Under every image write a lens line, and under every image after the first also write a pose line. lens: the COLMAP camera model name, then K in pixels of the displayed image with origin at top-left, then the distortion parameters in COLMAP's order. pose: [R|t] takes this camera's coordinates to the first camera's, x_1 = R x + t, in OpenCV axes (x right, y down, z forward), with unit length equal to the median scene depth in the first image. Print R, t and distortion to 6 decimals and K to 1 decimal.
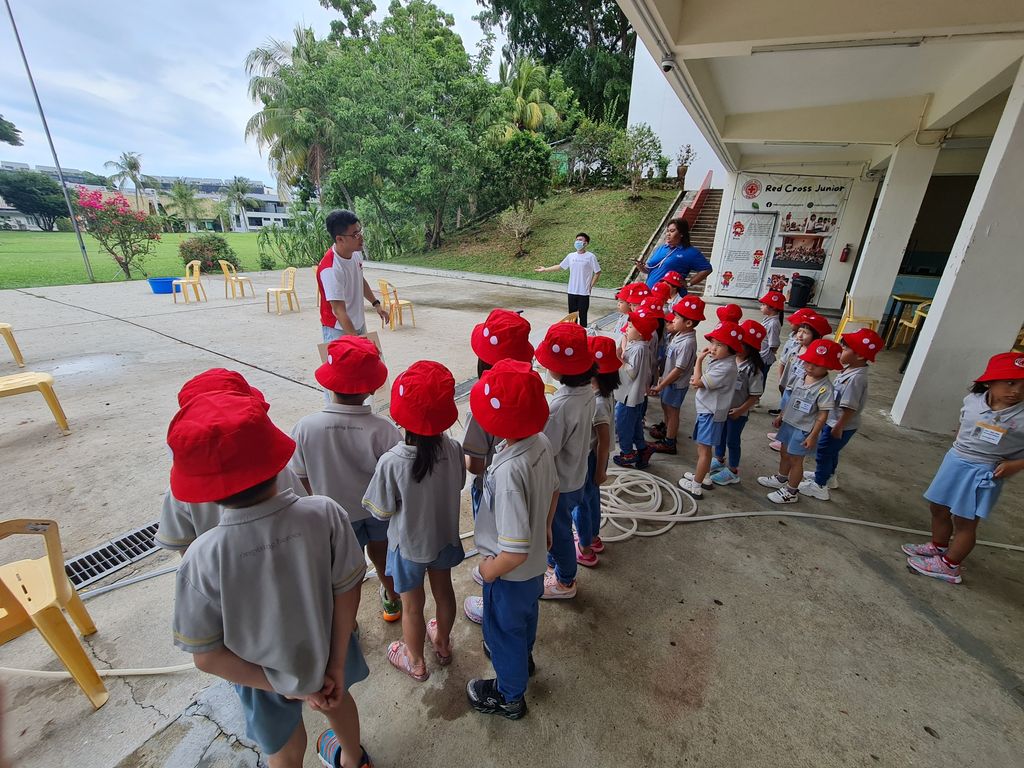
lens RADIAL K [[423.6, 0, 512.0], [0, 423.6, 384.0], [0, 0, 1]] dist [0.003437, -0.000205]
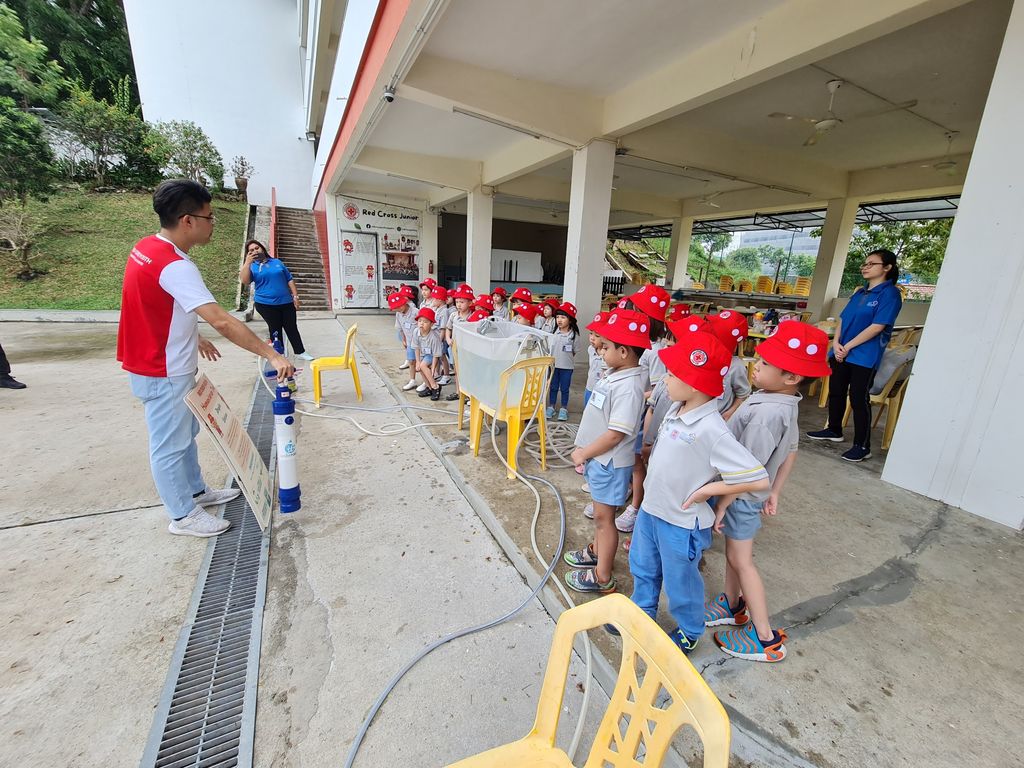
lens RADIAL K [[423.6, 0, 512.0], [0, 423.6, 384.0], [0, 0, 1]] dist [0.003437, -0.000205]
pose [[0.542406, -0.233481, 0.807021, -0.206542], [0.265878, 0.958937, 0.098733, -0.021302], [-0.796934, 0.161016, 0.582211, 0.085743]]
